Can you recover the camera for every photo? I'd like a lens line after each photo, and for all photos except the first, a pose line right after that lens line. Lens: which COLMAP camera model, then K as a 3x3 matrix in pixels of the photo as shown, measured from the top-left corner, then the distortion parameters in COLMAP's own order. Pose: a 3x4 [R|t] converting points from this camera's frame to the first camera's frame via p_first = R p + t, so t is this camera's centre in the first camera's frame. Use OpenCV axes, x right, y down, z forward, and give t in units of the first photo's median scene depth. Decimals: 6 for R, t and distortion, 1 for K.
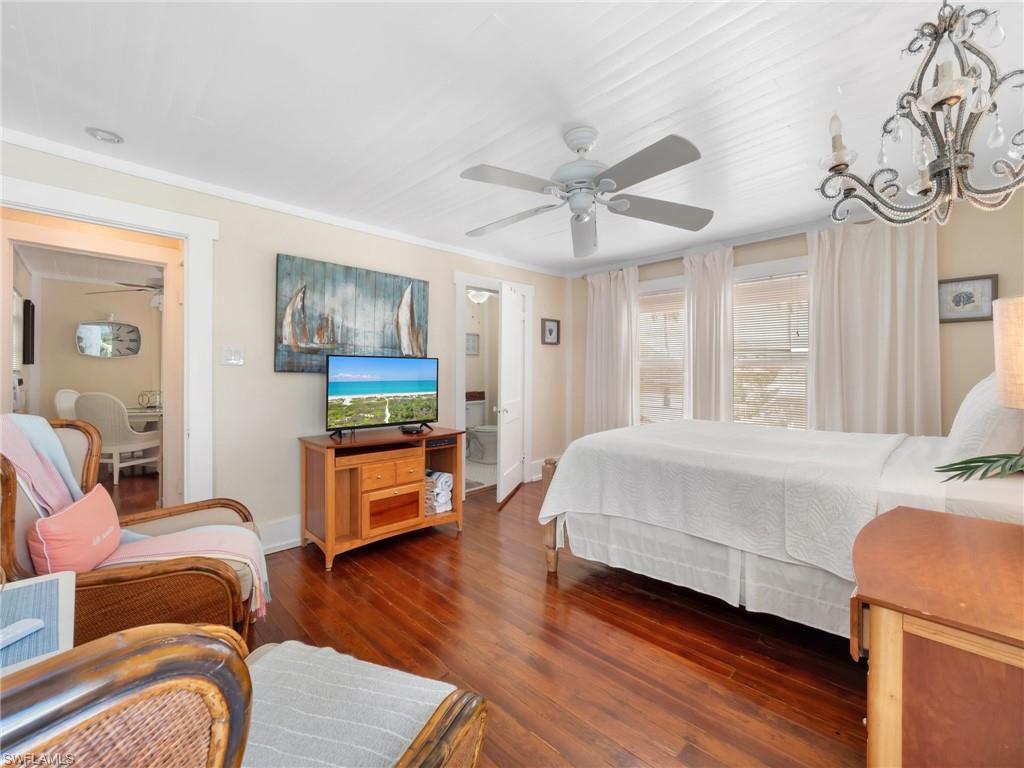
lens RADIAL K [[431.8, 0, 512.0], [0, 431.8, 384.0], [0, 0, 1]] dist [-0.020822, 0.000096]
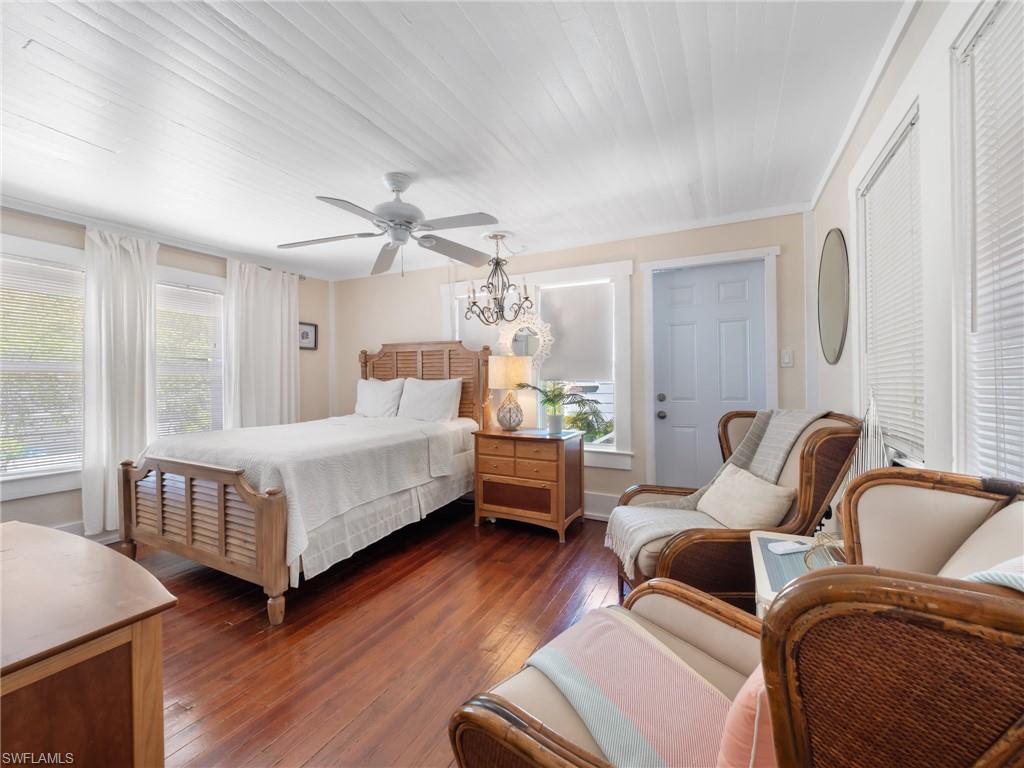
lens RADIAL K [[416.2, 0, 509.5], [0, 416.2, 377.5], [0, 0, 1]] dist [0.000744, 0.000040]
pose [[-0.308575, 0.003746, 0.951193, -1.015366], [0.028111, 0.999591, 0.005183, -0.031116], [-0.950785, 0.028339, -0.308554, 1.037471]]
